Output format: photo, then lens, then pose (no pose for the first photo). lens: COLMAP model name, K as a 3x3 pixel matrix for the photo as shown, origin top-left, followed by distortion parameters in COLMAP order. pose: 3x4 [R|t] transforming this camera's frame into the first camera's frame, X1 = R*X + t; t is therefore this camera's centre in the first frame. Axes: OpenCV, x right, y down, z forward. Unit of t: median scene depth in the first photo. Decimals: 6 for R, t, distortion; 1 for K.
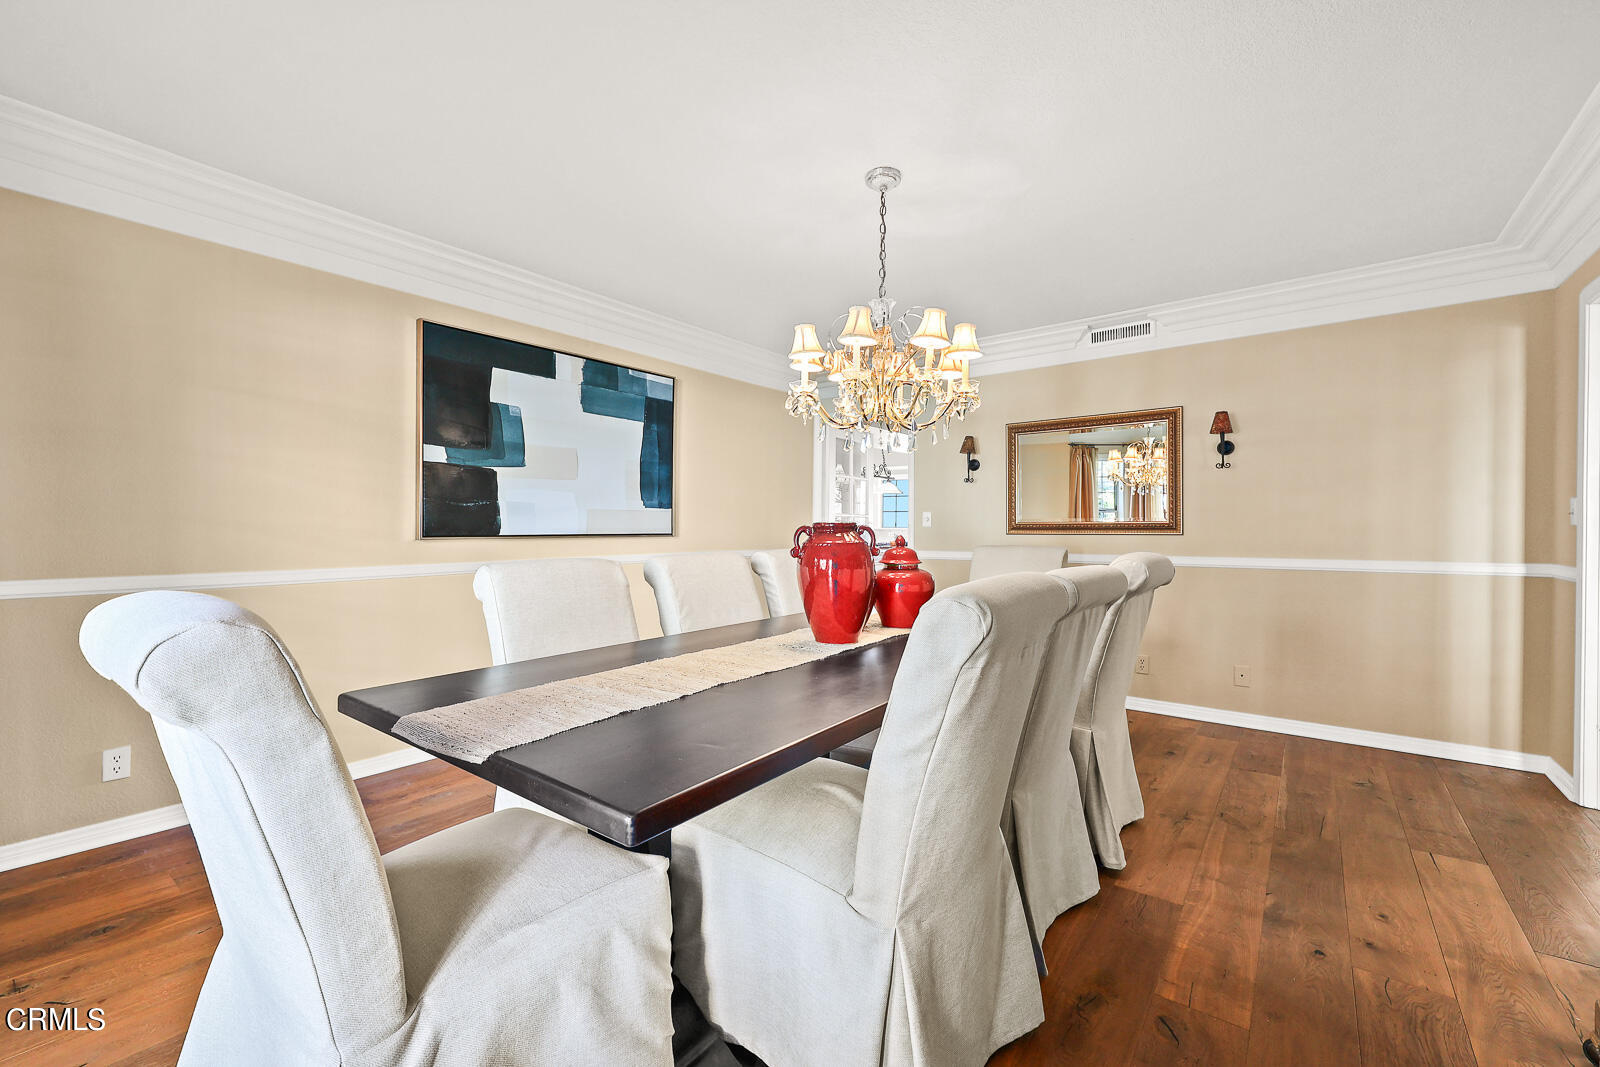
lens RADIAL K [[649.8, 0, 806.4], [0, 649.8, 534.6], [0, 0, 1]] dist [-0.001189, -0.000145]
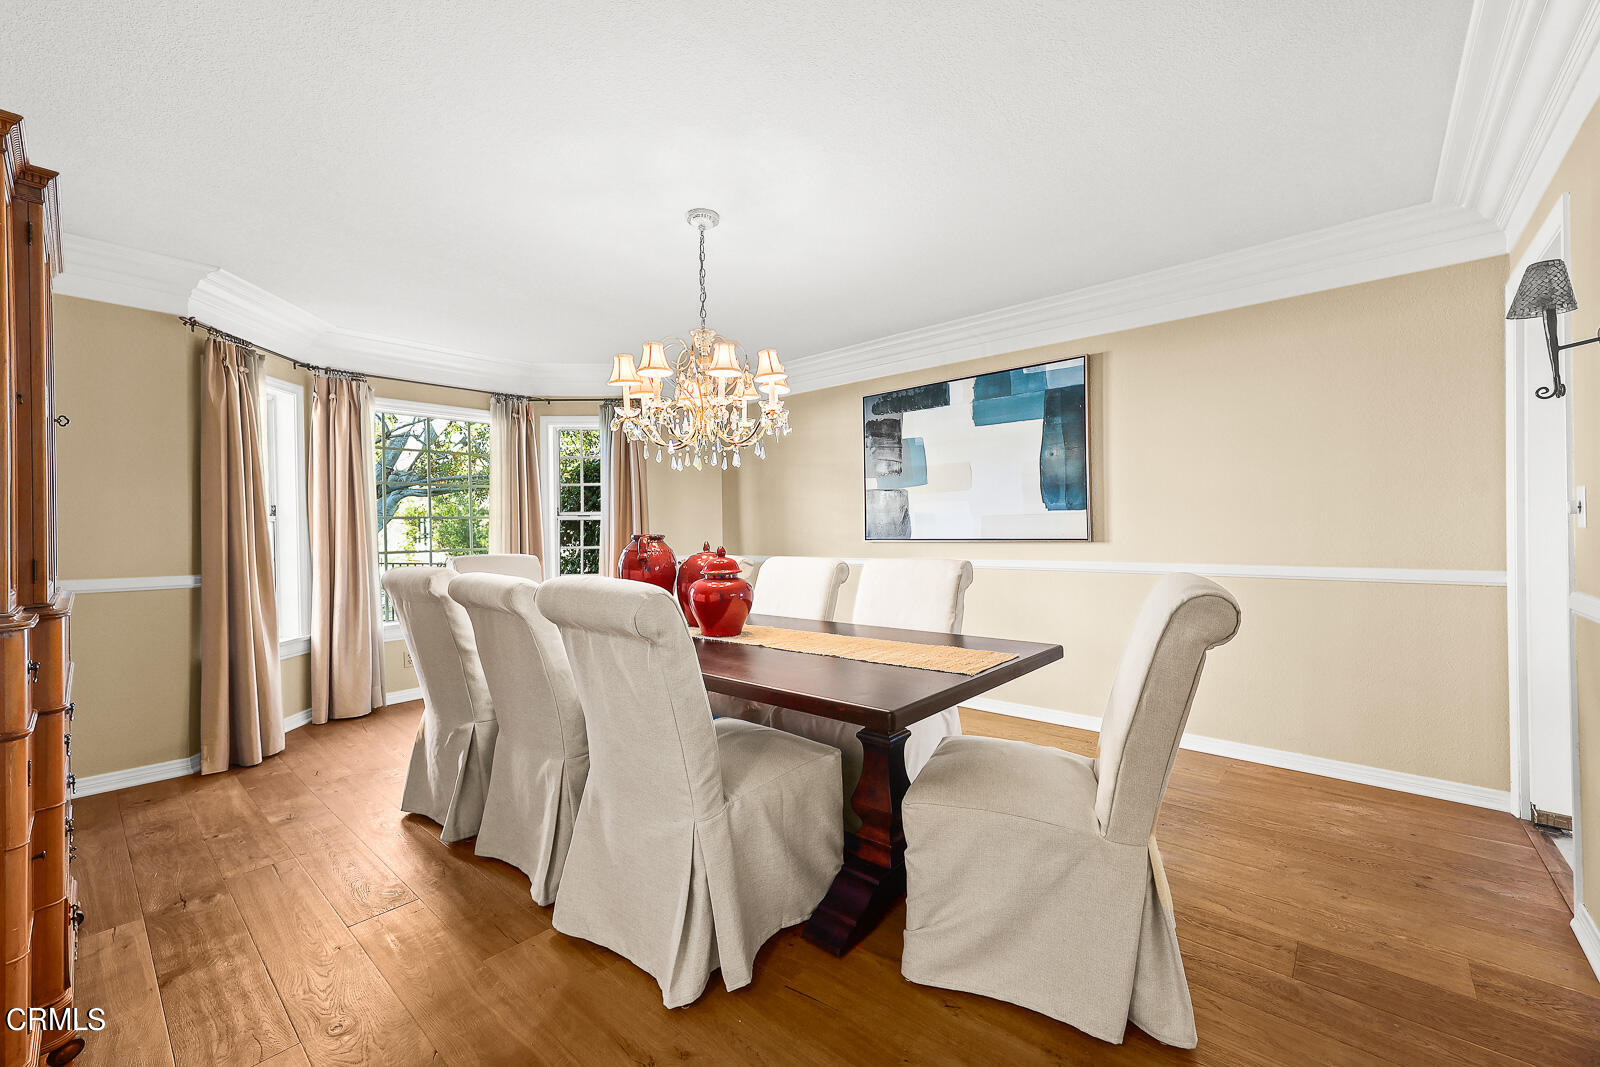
lens RADIAL K [[649.8, 0, 804.9], [0, 649.8, 531.7], [0, 0, 1]] dist [-0.001189, -0.000145]
pose [[-0.060128, -0.001692, -0.998189, 0.755461], [-0.001046, 0.999998, -0.001633, -0.010793], [0.998190, 0.000946, -0.060129, 0.781150]]
